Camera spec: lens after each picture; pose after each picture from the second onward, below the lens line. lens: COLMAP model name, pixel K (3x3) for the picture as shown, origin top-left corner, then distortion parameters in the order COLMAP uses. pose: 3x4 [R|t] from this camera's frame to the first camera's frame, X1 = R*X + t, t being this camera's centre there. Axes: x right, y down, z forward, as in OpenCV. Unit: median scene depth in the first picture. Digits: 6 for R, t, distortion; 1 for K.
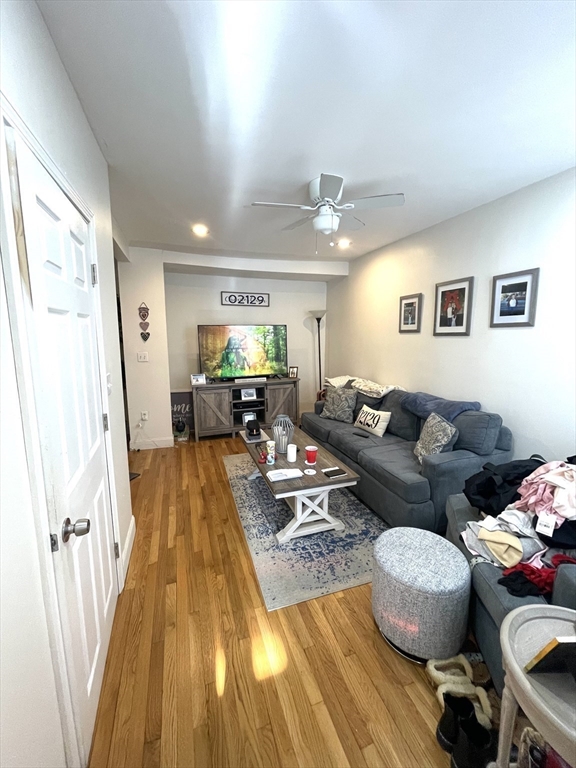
lens RADIAL K [[308.6, 0, 287.5], [0, 308.6, 378.3], [0, 0, 1]] dist [-0.001832, 0.000443]
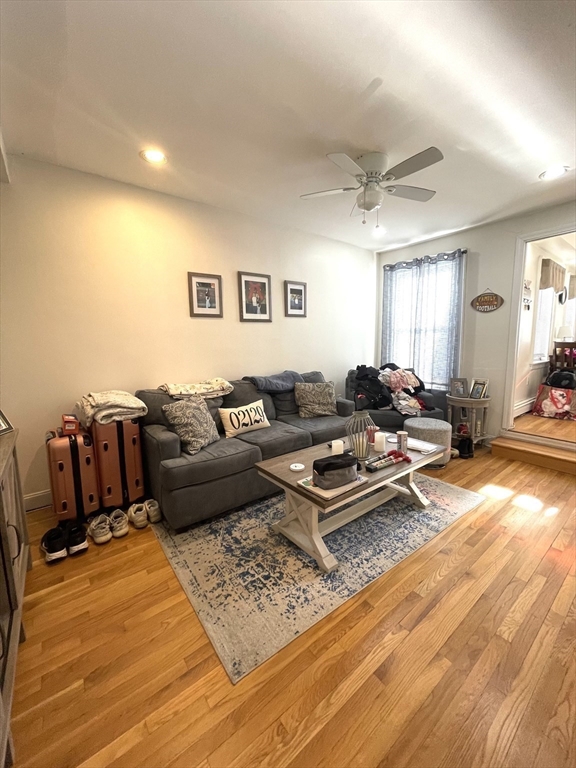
lens RADIAL K [[308.6, 0, 283.6], [0, 308.6, 380.9], [0, 0, 1]] dist [-0.001832, 0.000443]
pose [[-0.310206, -0.126444, 0.942223, -0.630423], [0.145156, 0.973194, 0.178390, -0.115851], [-0.939522, 0.192106, -0.283537, 1.295809]]
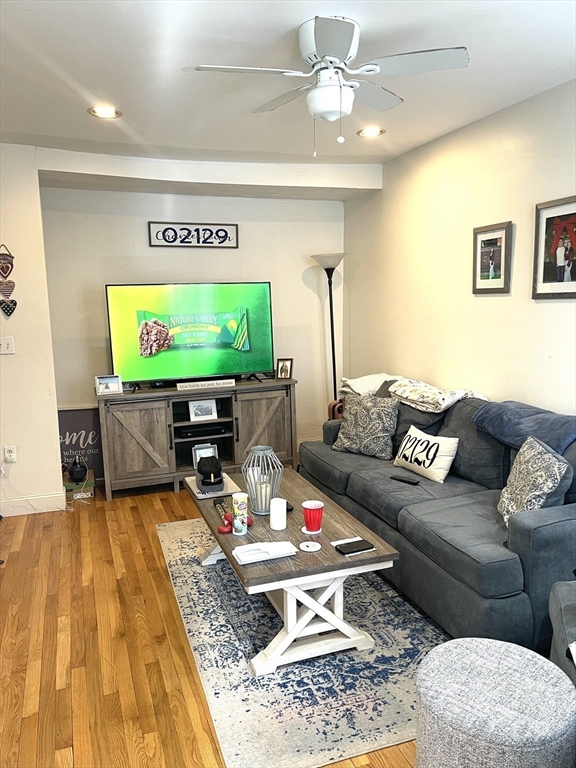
lens RADIAL K [[579.4, 0, 288.7], [0, 579.4, 383.9], [0, 0, 1]] dist [0.039028, -0.036229]
pose [[0.999750, -0.017459, 0.014004, 0.019426], [0.017359, 0.999823, 0.007229, -0.000178], [-0.014128, -0.006984, 0.999876, -0.043200]]
